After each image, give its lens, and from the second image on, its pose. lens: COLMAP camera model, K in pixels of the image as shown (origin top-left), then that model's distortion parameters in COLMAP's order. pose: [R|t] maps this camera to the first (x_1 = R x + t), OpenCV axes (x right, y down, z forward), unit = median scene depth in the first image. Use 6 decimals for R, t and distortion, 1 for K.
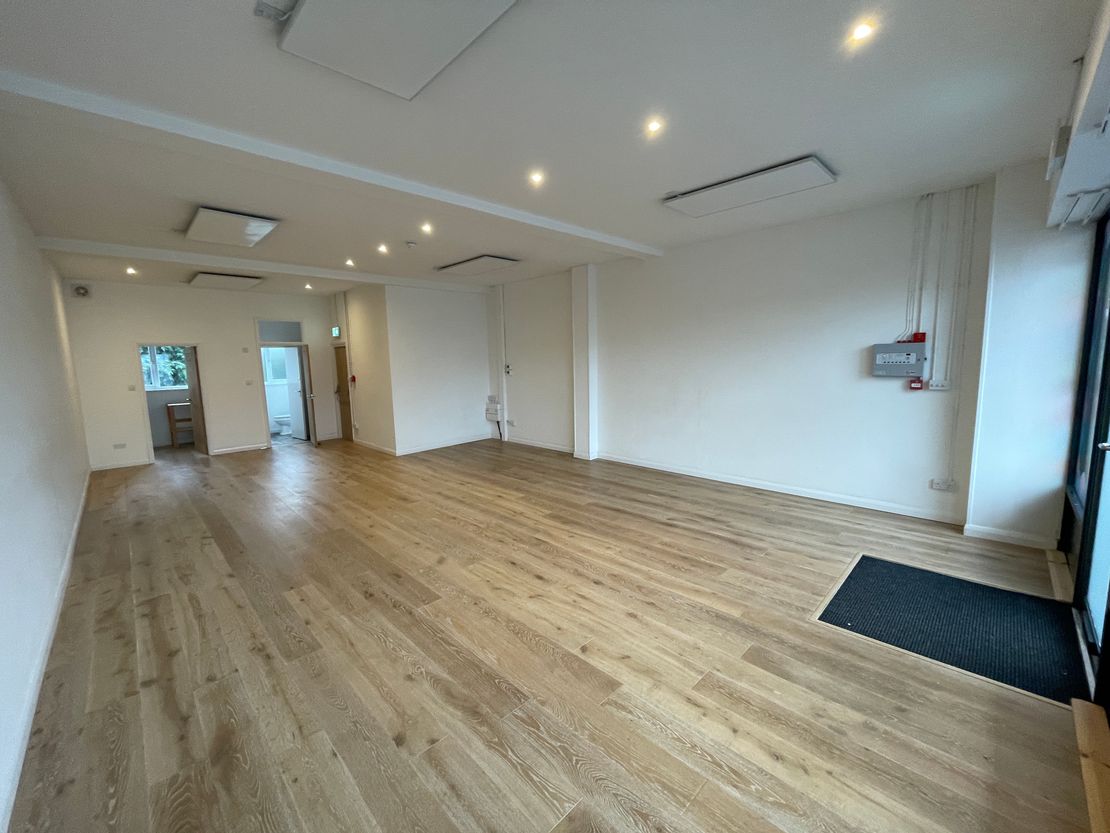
lens RADIAL K [[448.4, 0, 551.5], [0, 448.4, 414.2], [0, 0, 1]] dist [-0.002330, -0.000198]
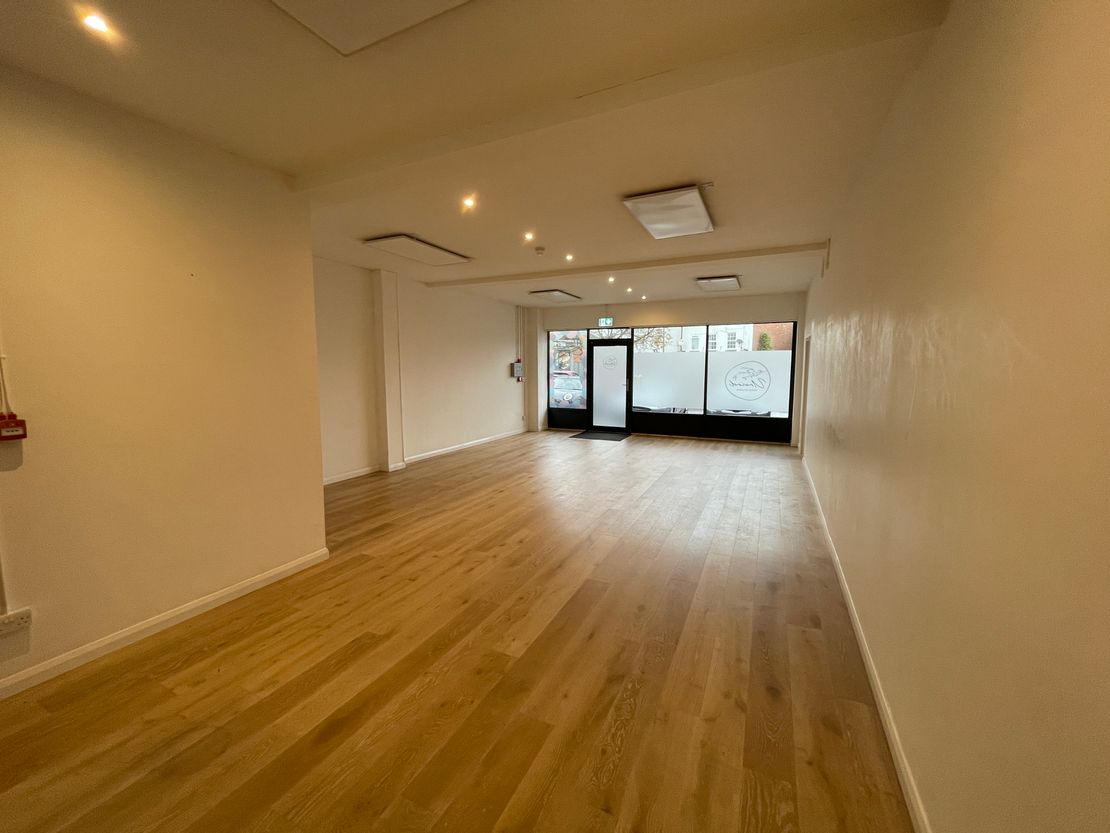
lens RADIAL K [[448.4, 0, 551.5], [0, 448.4, 414.2], [0, 0, 1]] dist [-0.002330, -0.000198]
pose [[-0.341132, -0.074882, 0.937028, -1.798450], [0.125203, 0.984321, 0.124242, -0.184636], [-0.931640, 0.159701, -0.326408, 1.877579]]
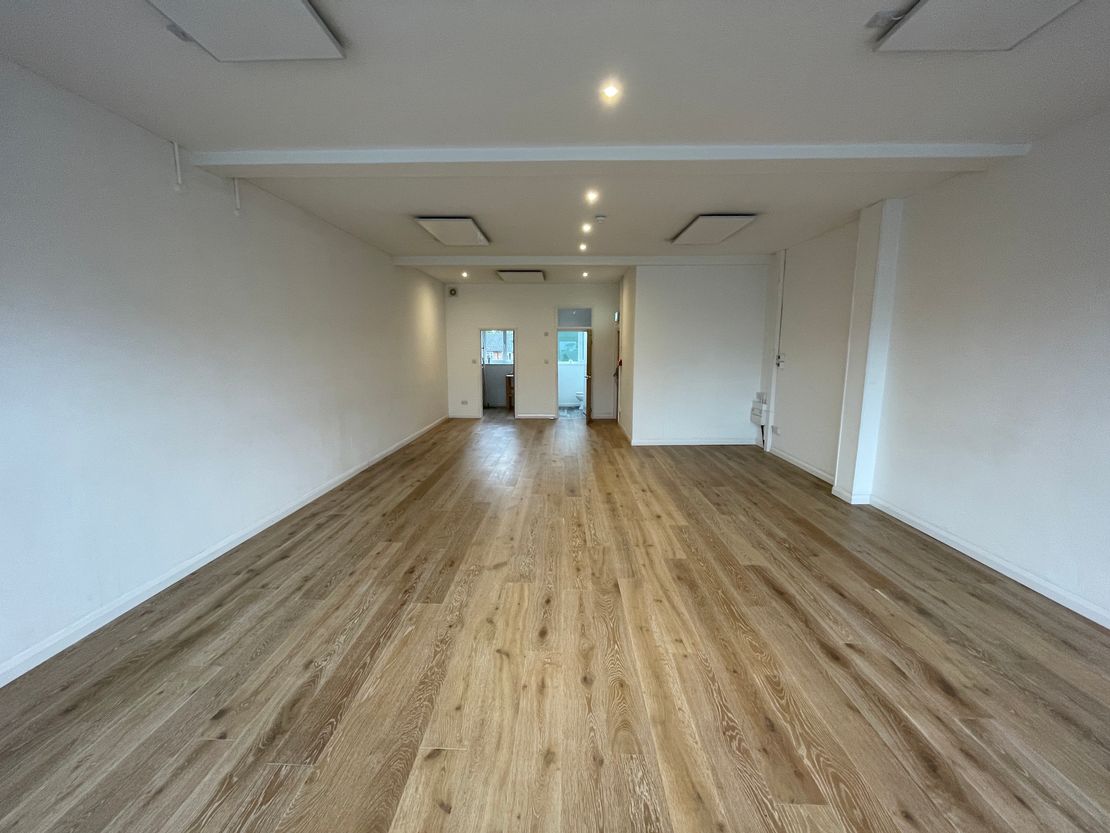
lens RADIAL K [[448.4, 0, 551.5], [0, 448.4, 414.2], [0, 0, 1]] dist [-0.002330, -0.000198]
pose [[0.695878, 0.130936, -0.706122, 0.425118], [-0.106567, 0.991180, 0.078774, -0.063059], [0.710209, 0.020432, 0.703694, 0.408655]]
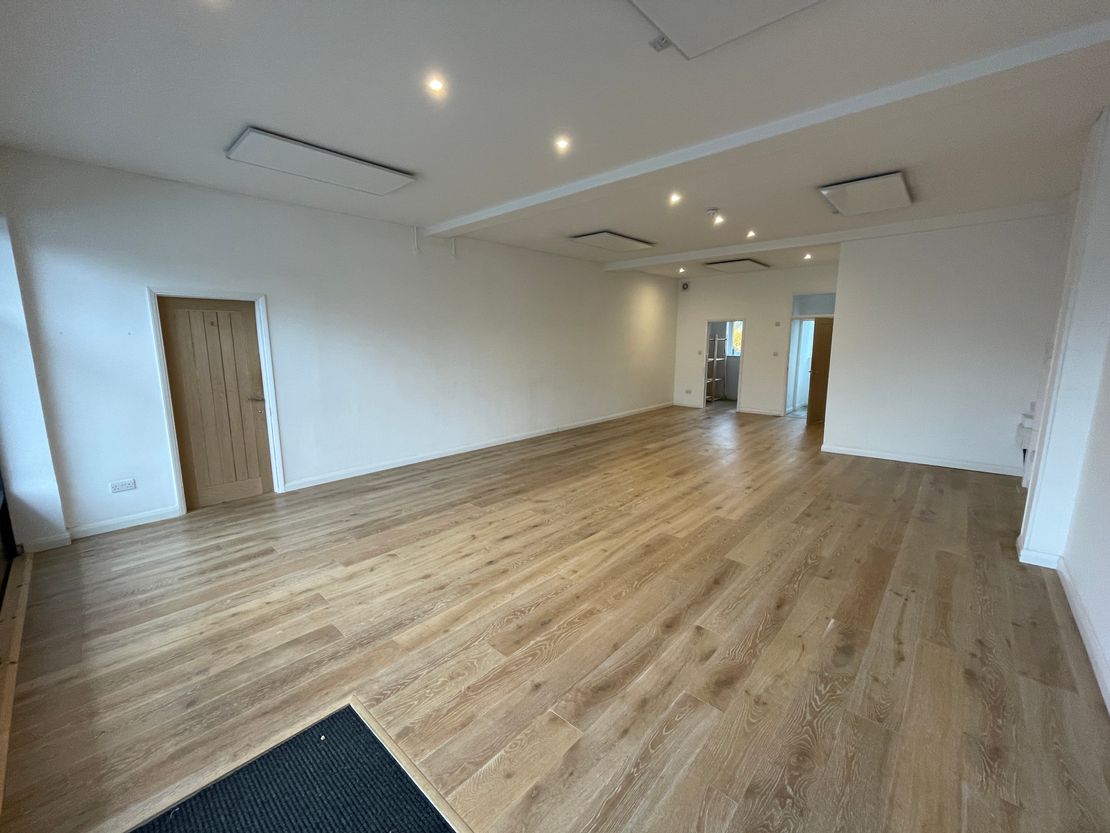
lens RADIAL K [[448.4, 0, 551.5], [0, 448.4, 414.2], [0, 0, 1]] dist [-0.002330, -0.000198]
pose [[0.056563, 0.186962, -0.980737, 0.898922], [-0.119845, 0.976479, 0.179238, -0.130034], [0.991180, 0.107398, 0.077639, 0.880698]]
